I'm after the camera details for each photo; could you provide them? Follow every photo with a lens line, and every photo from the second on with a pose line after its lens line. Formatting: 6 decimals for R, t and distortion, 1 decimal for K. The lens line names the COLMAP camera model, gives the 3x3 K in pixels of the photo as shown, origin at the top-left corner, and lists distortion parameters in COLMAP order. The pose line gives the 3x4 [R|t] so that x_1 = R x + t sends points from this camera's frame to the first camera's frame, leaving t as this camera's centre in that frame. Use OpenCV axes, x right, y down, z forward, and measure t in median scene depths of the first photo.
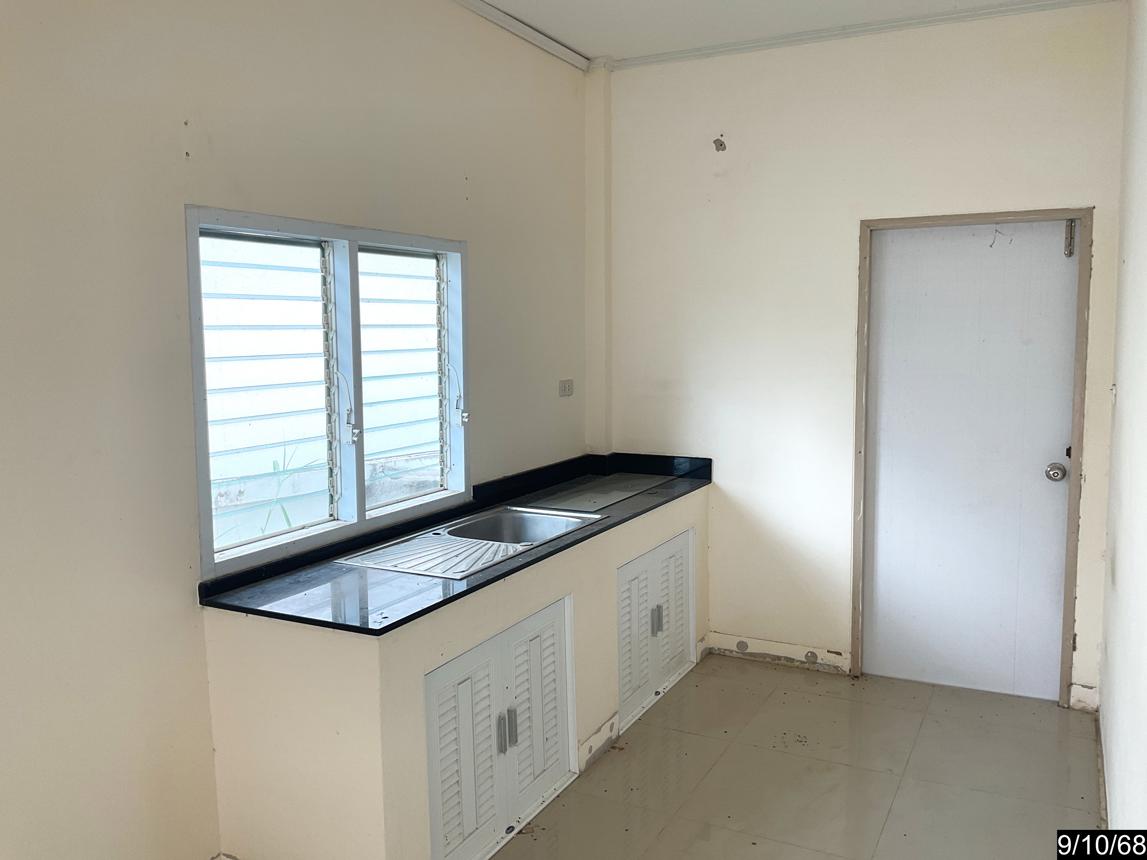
lens RADIAL K [[958.2, 0, 574.1], [0, 958.2, 435.5], [0, 0, 1]] dist [0.051579, -0.084064]
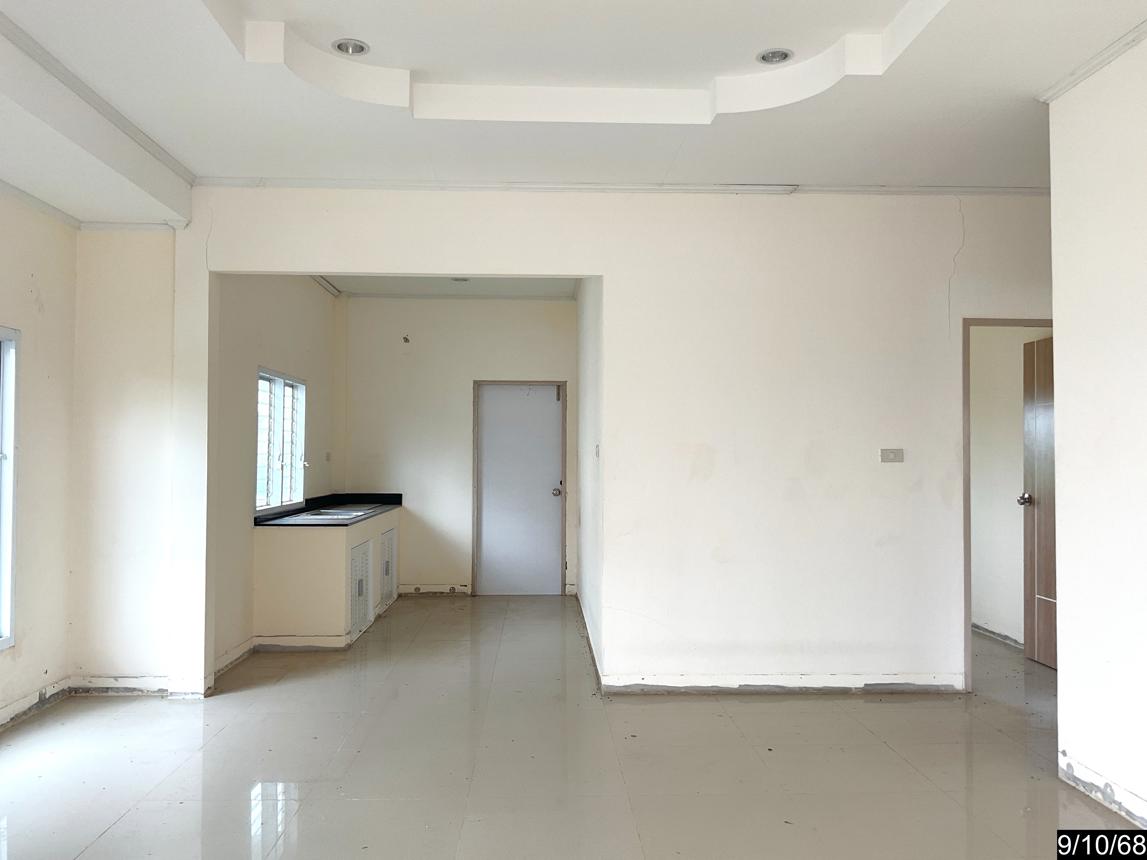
lens RADIAL K [[958.2, 0, 573.6], [0, 958.2, 432.1], [0, 0, 1]] dist [0.051579, -0.084064]
pose [[0.872191, 0.026571, 0.488443, -0.566021], [0.040234, 0.991244, -0.125767, 0.177955], [-0.487507, 0.129345, 0.863485, -0.979203]]
